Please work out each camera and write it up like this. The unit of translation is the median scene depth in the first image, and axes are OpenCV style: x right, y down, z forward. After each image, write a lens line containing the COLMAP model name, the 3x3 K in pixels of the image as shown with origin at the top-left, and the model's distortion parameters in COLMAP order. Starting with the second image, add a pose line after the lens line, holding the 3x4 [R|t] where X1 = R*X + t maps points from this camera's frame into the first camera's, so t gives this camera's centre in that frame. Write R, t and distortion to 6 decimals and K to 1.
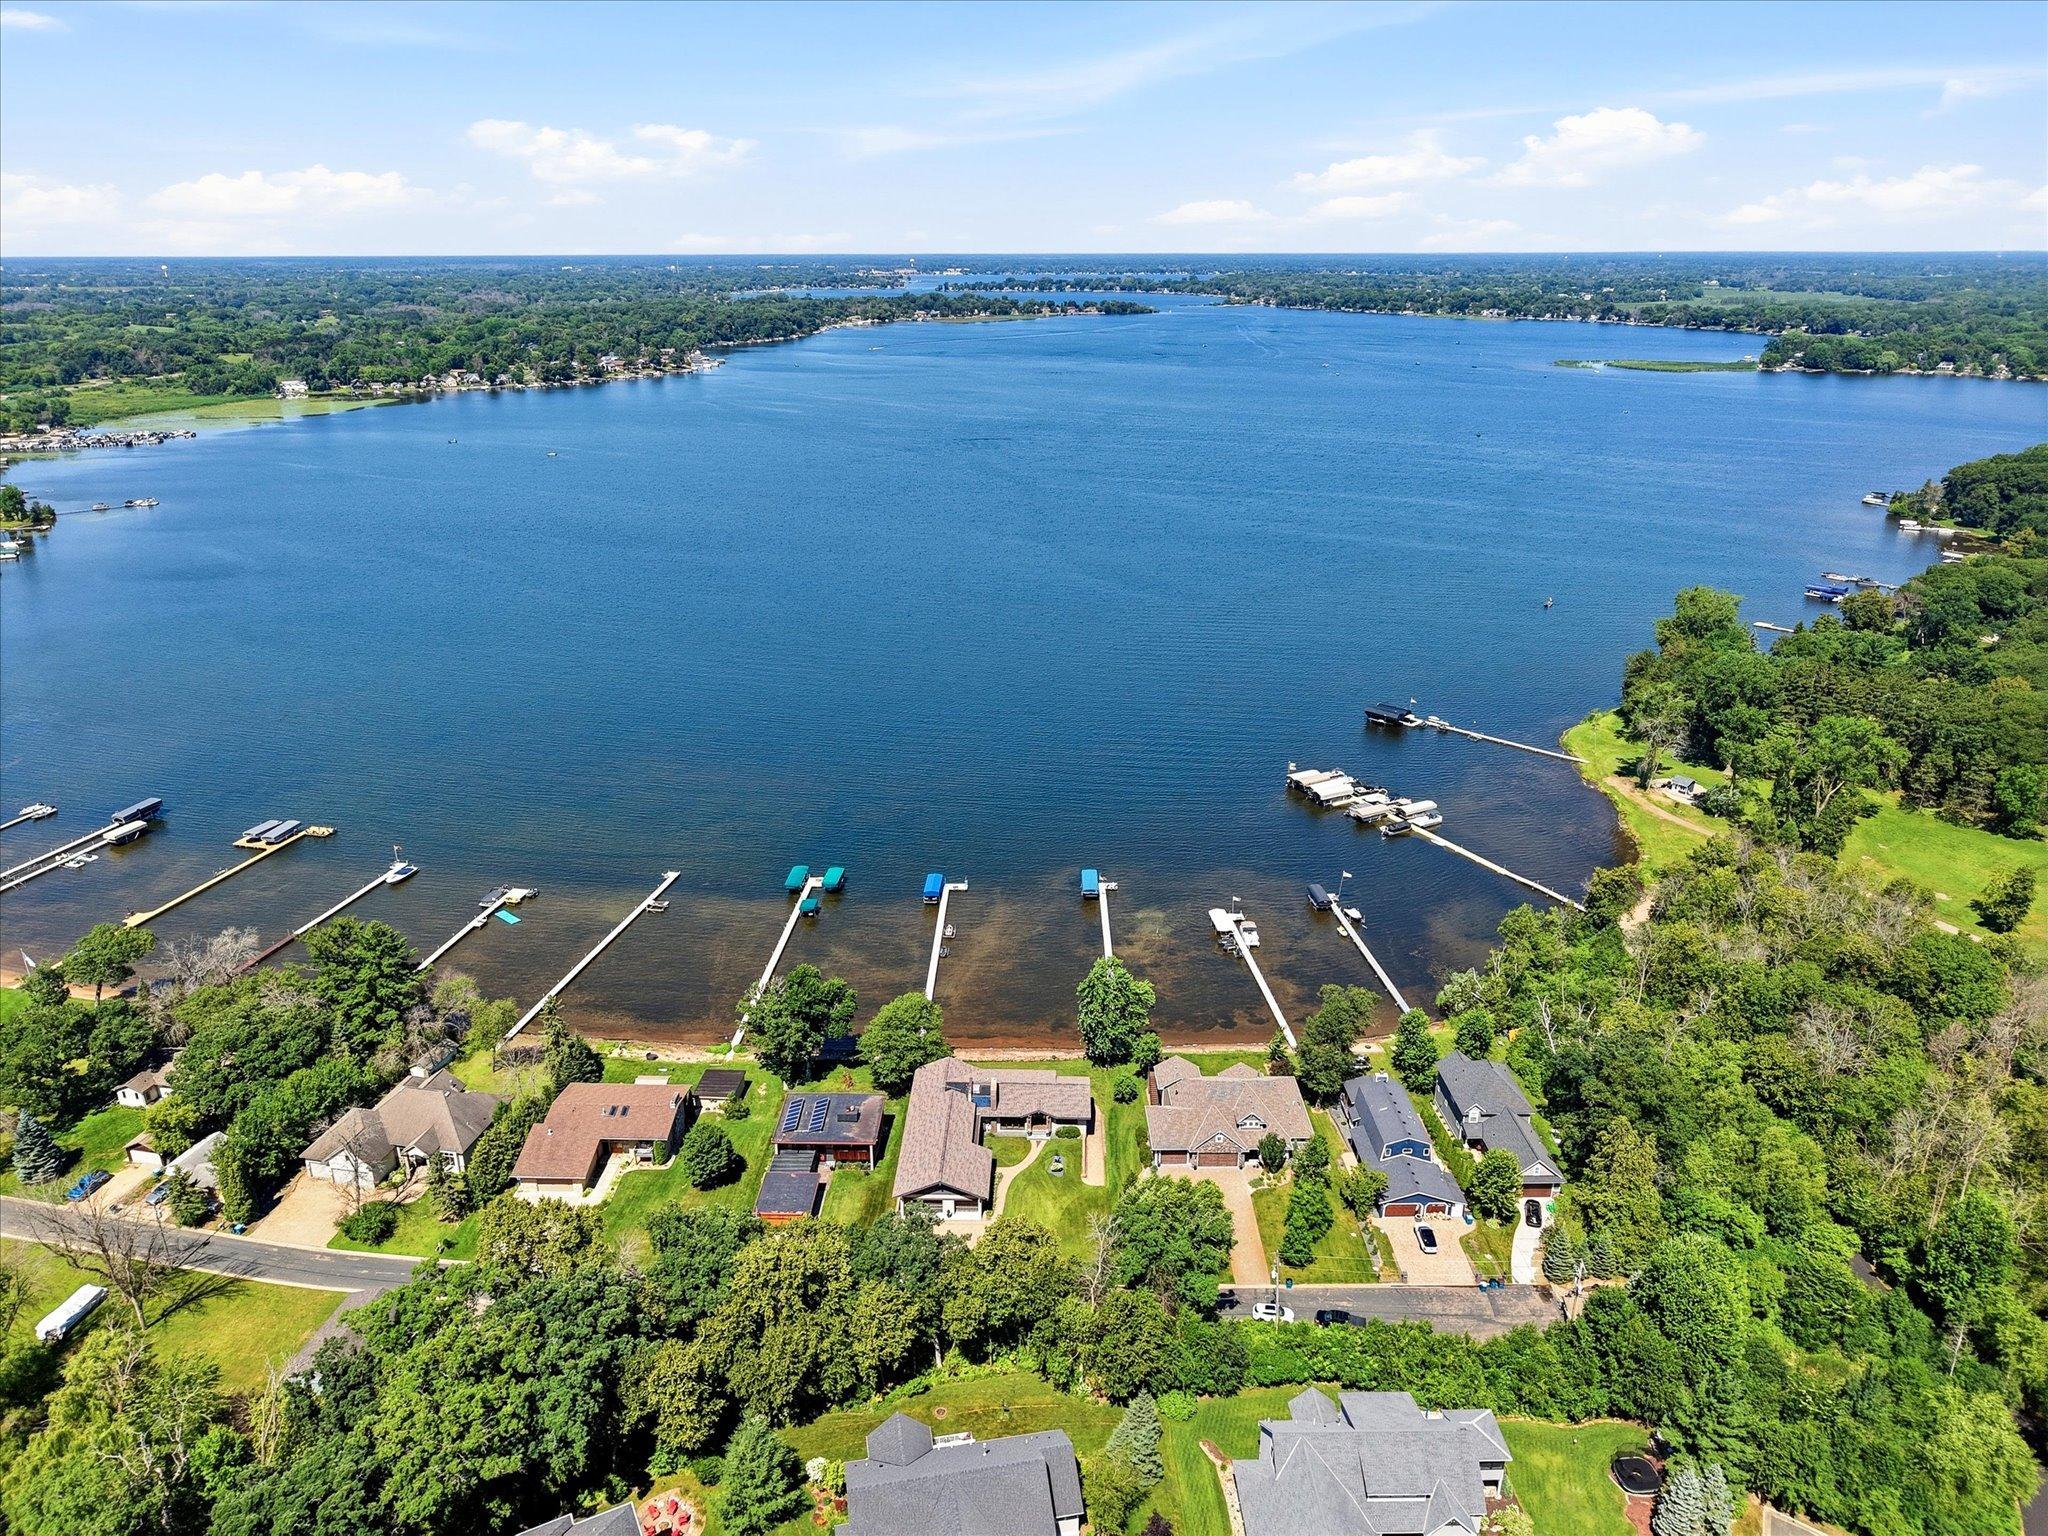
lens RADIAL K [[1364.3, 0, 1024.0], [0, 1364.3, 768.0], [0, 0, 1]] dist [0.027082, -0.024852]
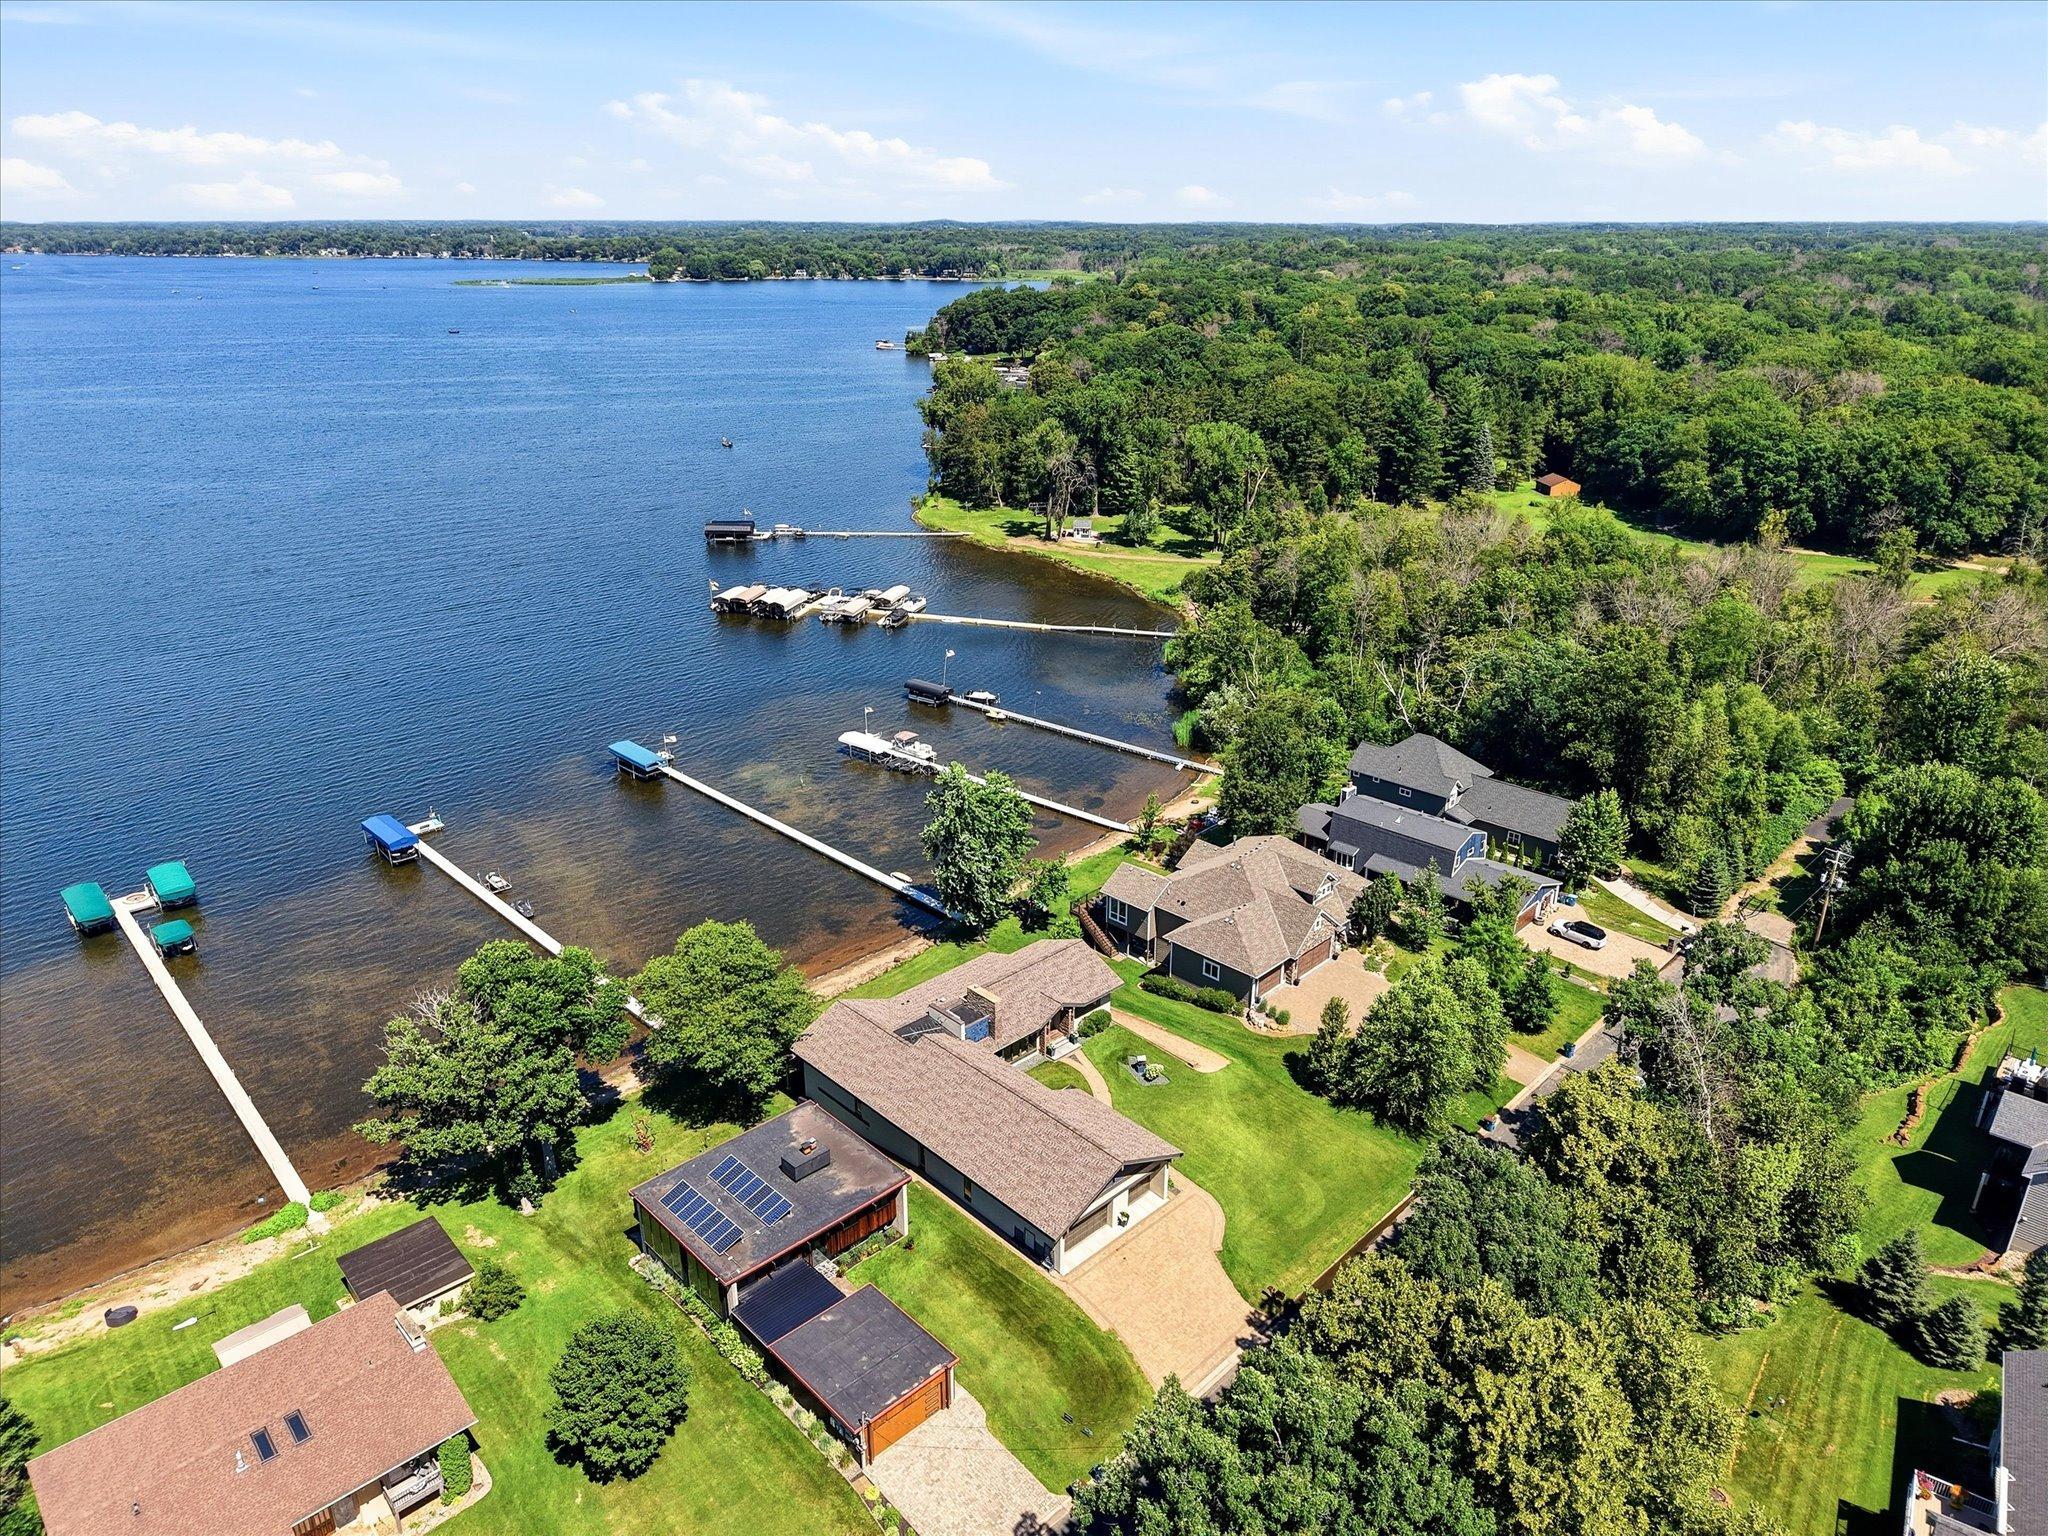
lens RADIAL K [[1353.2, 0, 1017.7], [0, 1353.2, 765.1], [0, 0, 1]] dist [0.063698, -0.077153]
pose [[0.710390, -0.264236, 0.652323, -0.260870], [0.249487, 0.961204, 0.117659, 0.061528], [-0.658105, 0.079163, 0.748753, 0.432476]]
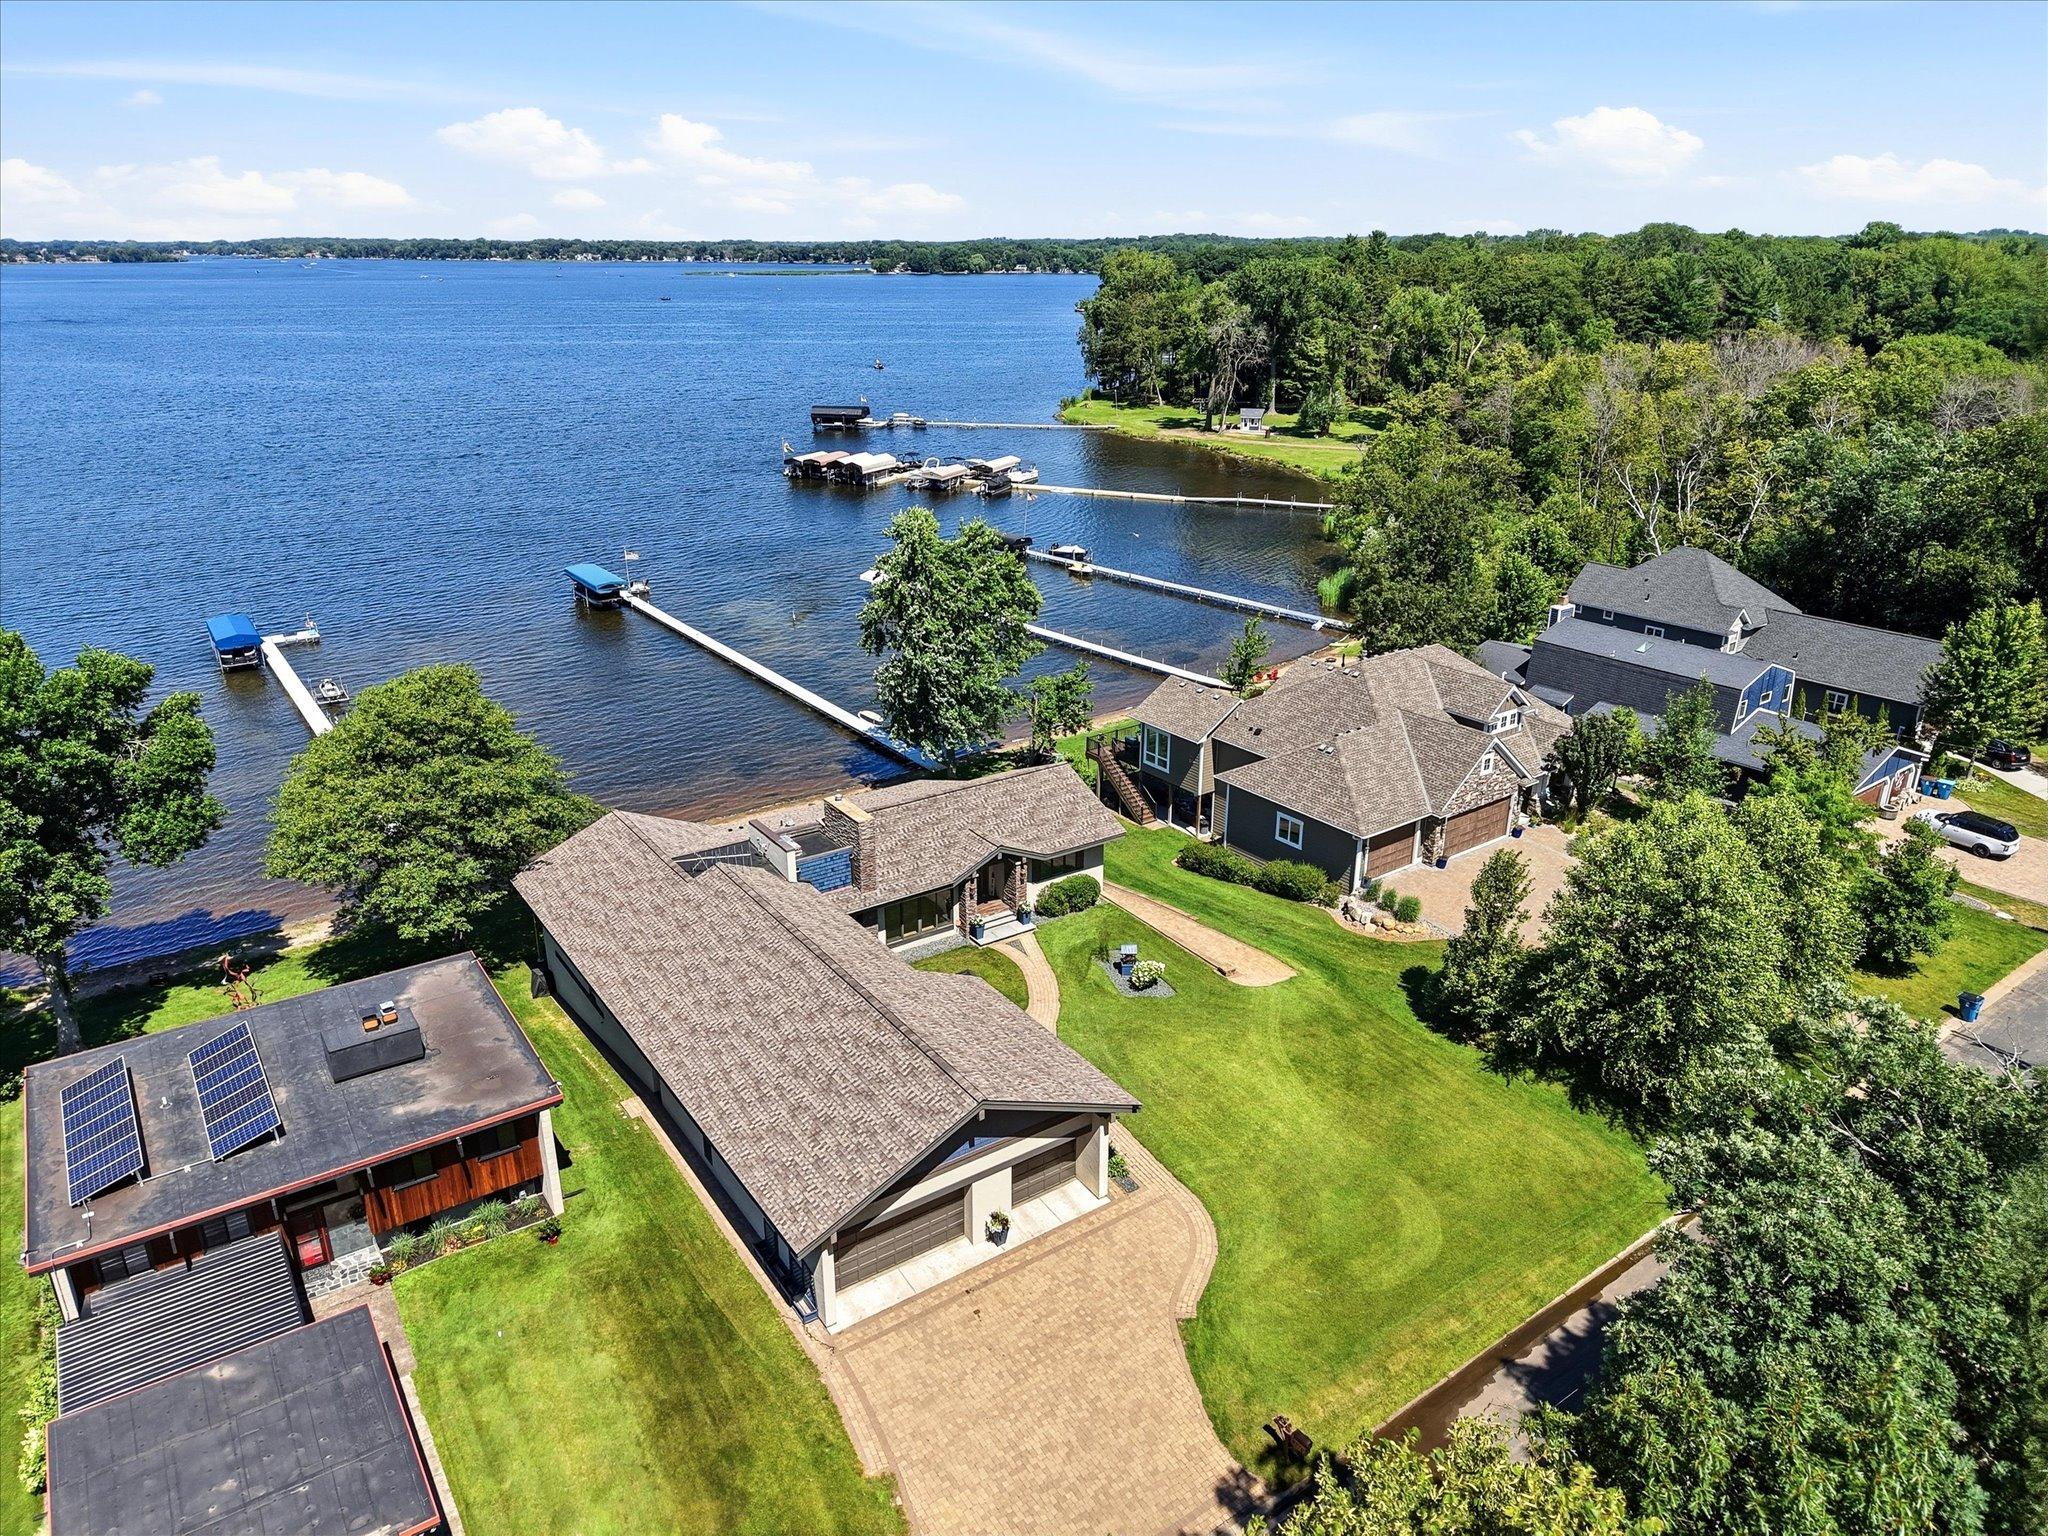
lens RADIAL K [[1364.3, 0, 1024.0], [0, 1364.3, 768.0], [0, 0, 1]] dist [0.027082, -0.024852]
pose [[0.811728, -0.209952, 0.544993, -0.117150], [0.204736, 0.976229, 0.071140, 0.157789], [-0.546974, 0.053833, 0.835417, 0.544360]]
